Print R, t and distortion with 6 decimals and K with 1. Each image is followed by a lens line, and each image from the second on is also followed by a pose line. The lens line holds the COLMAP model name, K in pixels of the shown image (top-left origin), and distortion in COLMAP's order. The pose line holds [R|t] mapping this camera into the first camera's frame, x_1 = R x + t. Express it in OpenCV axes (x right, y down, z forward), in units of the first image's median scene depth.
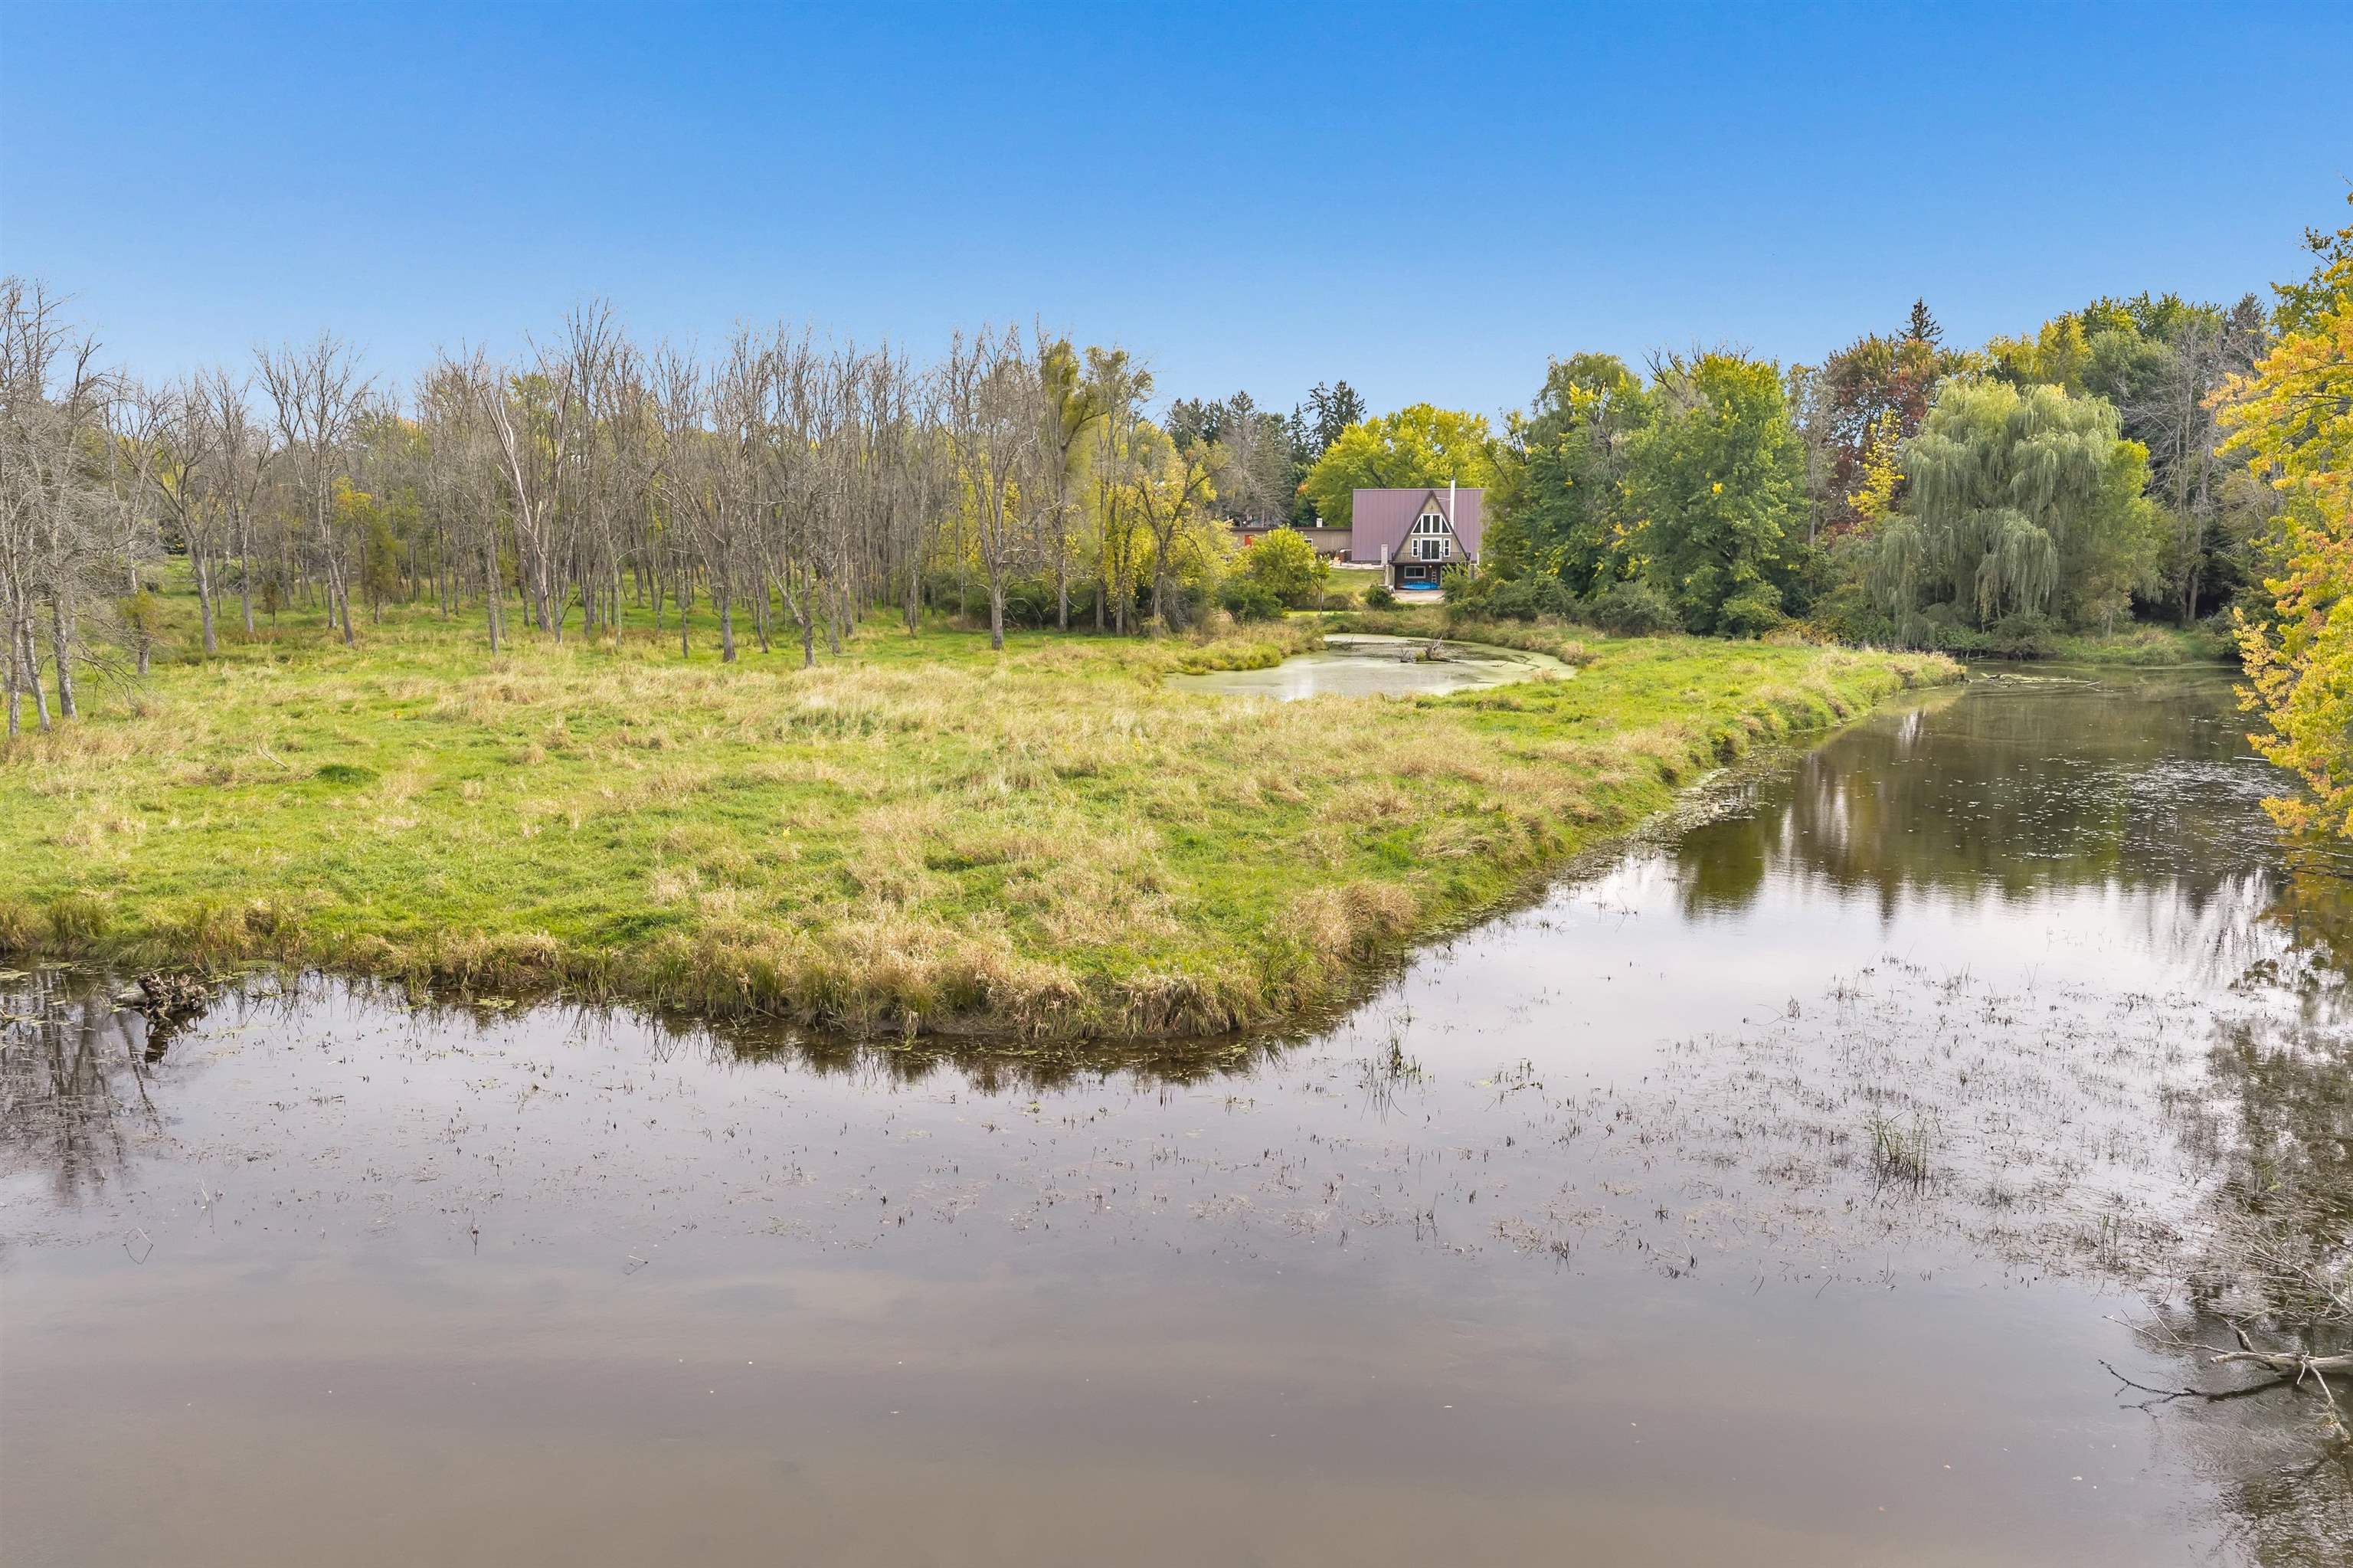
lens RADIAL K [[1965.7, 0, 1176.5], [0, 1965.7, 784.0], [0, 0, 1]] dist [0.037993, -0.055086]
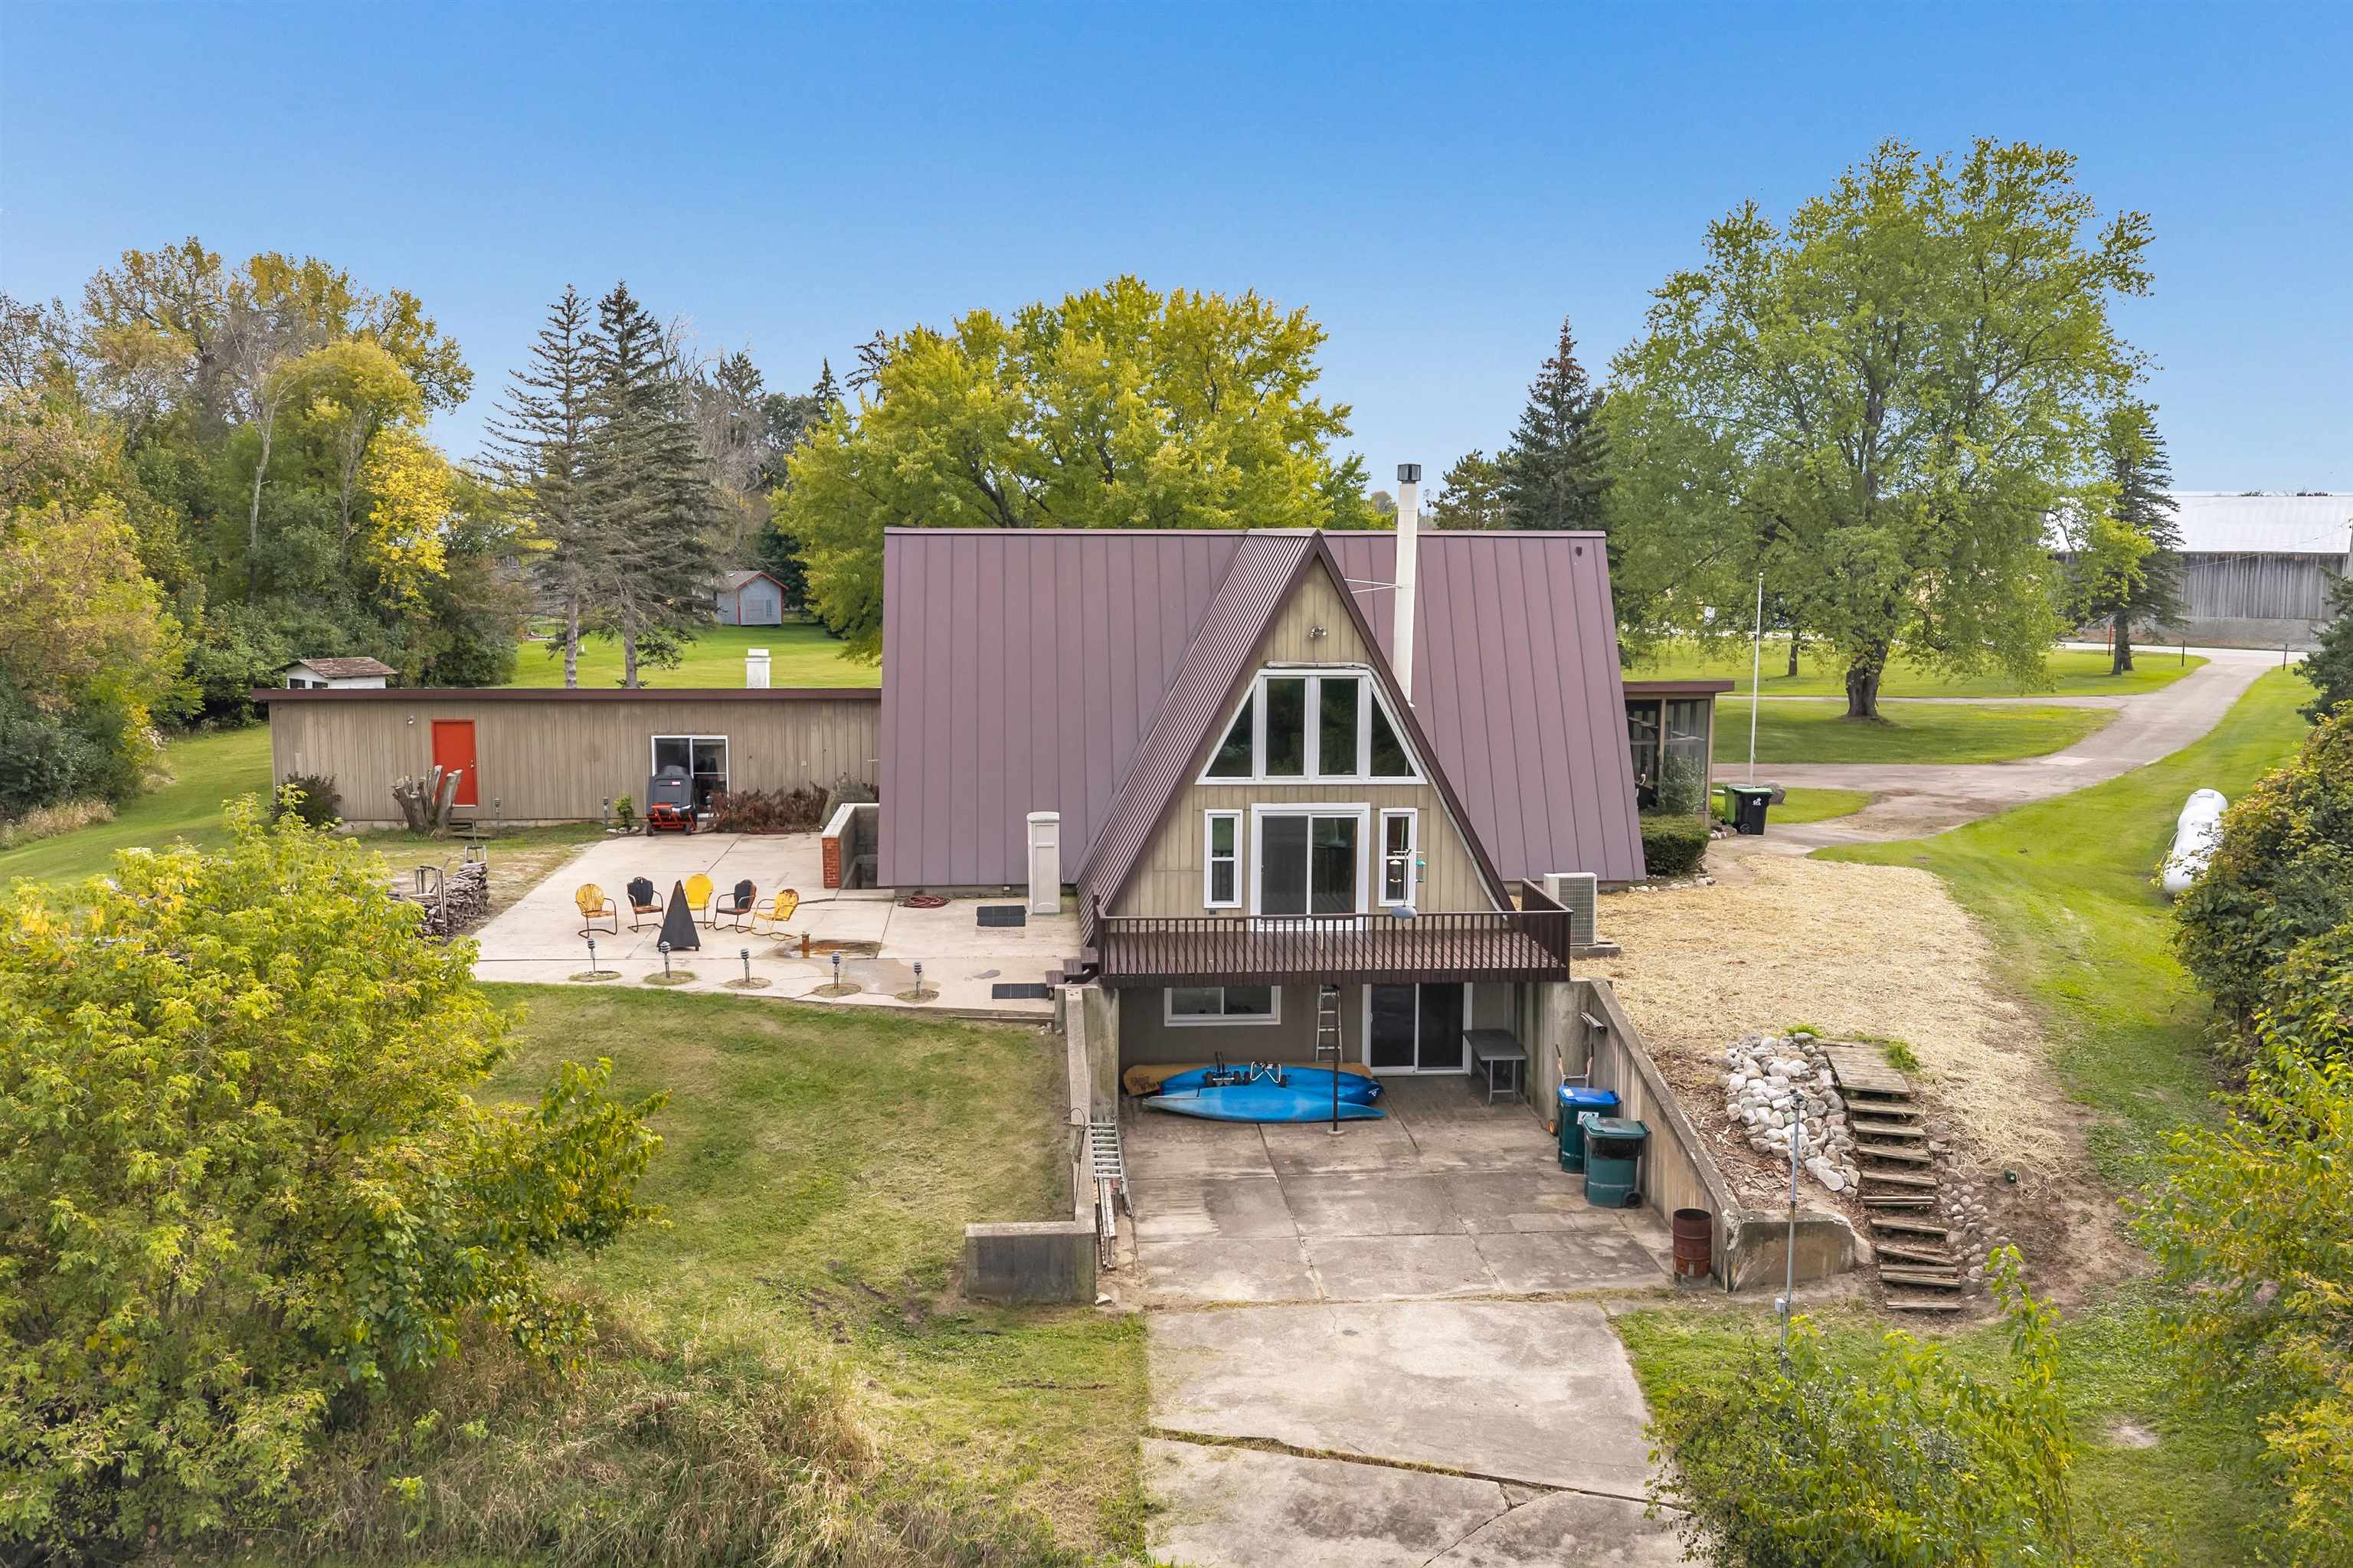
lens RADIAL K [[1965.7, 0, 1176.5], [0, 1965.7, 784.0], [0, 0, 1]] dist [0.037993, -0.055086]
pose [[0.980807, -0.014557, 0.194439, 0.100321], [0.019225, 0.999570, -0.022140, -0.148515], [-0.194033, 0.025453, 0.980665, 1.000135]]
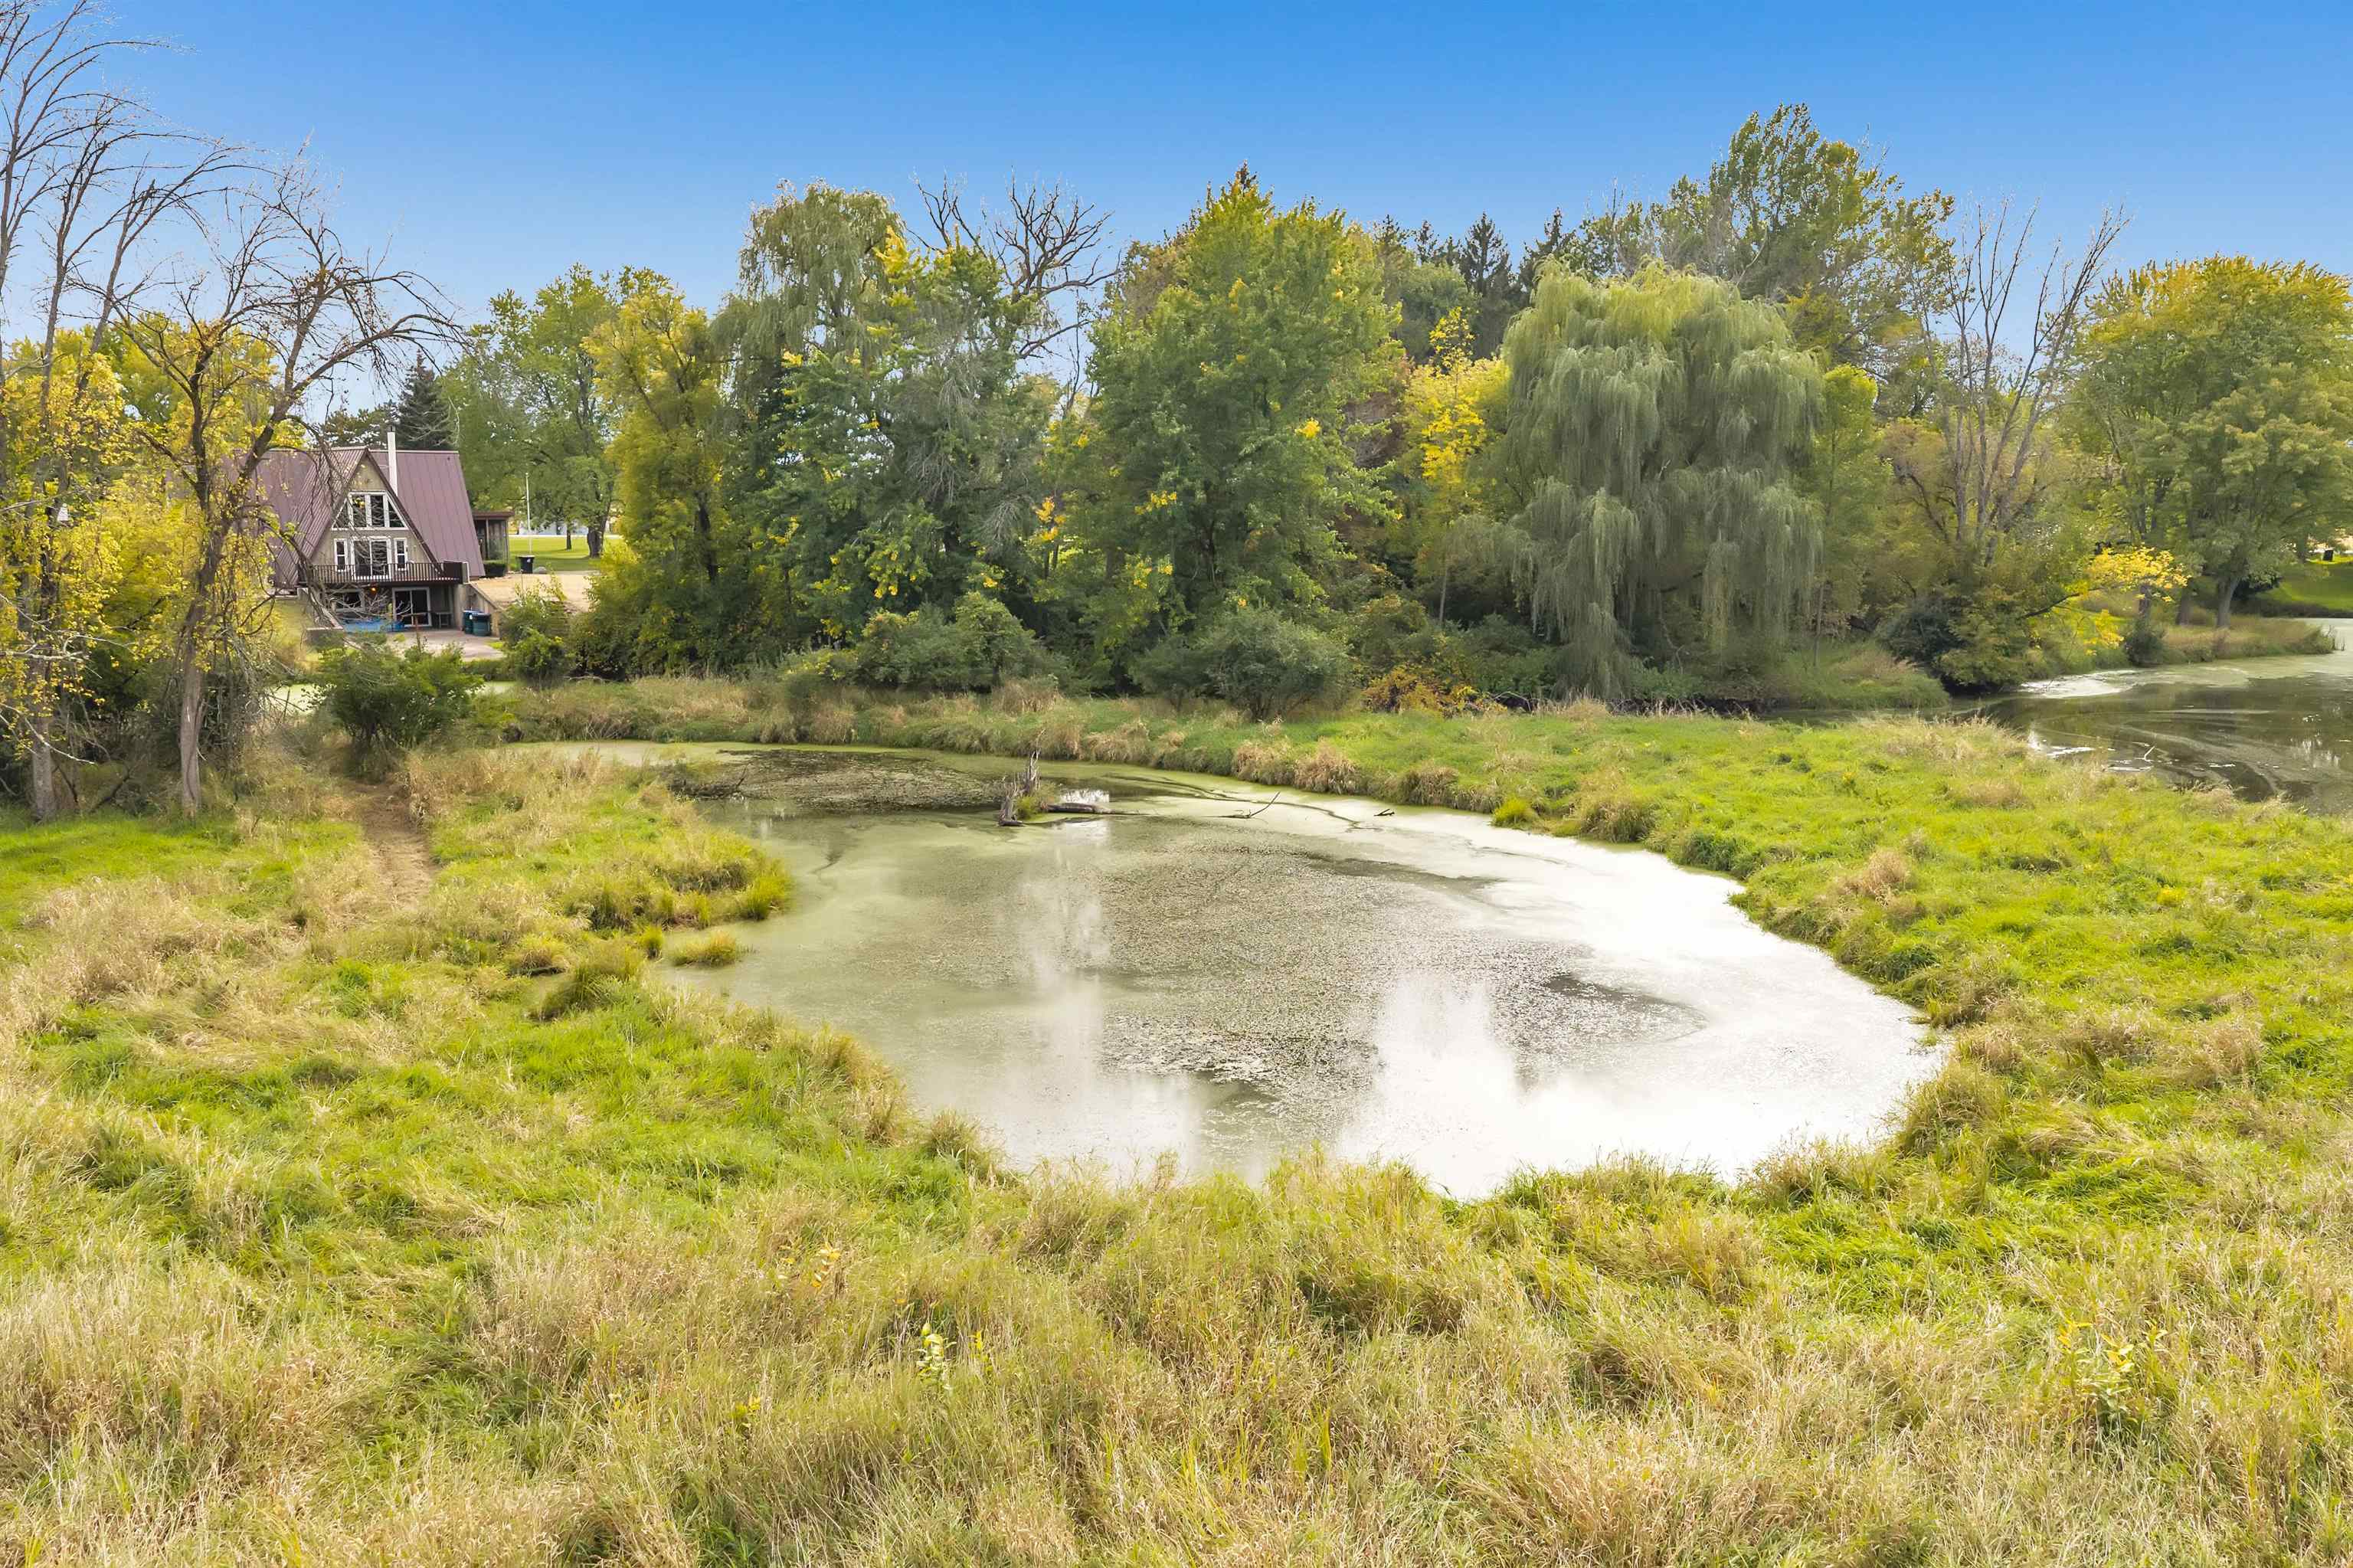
lens RADIAL K [[1965.7, 0, 1176.5], [0, 1965.7, 784.0], [0, 0, 1]] dist [0.037993, -0.055086]
pose [[0.717647, -0.099000, 0.689334, -0.112473], [0.101532, 0.994141, 0.037073, -0.066277], [-0.688966, 0.043384, 0.723494, 0.550007]]
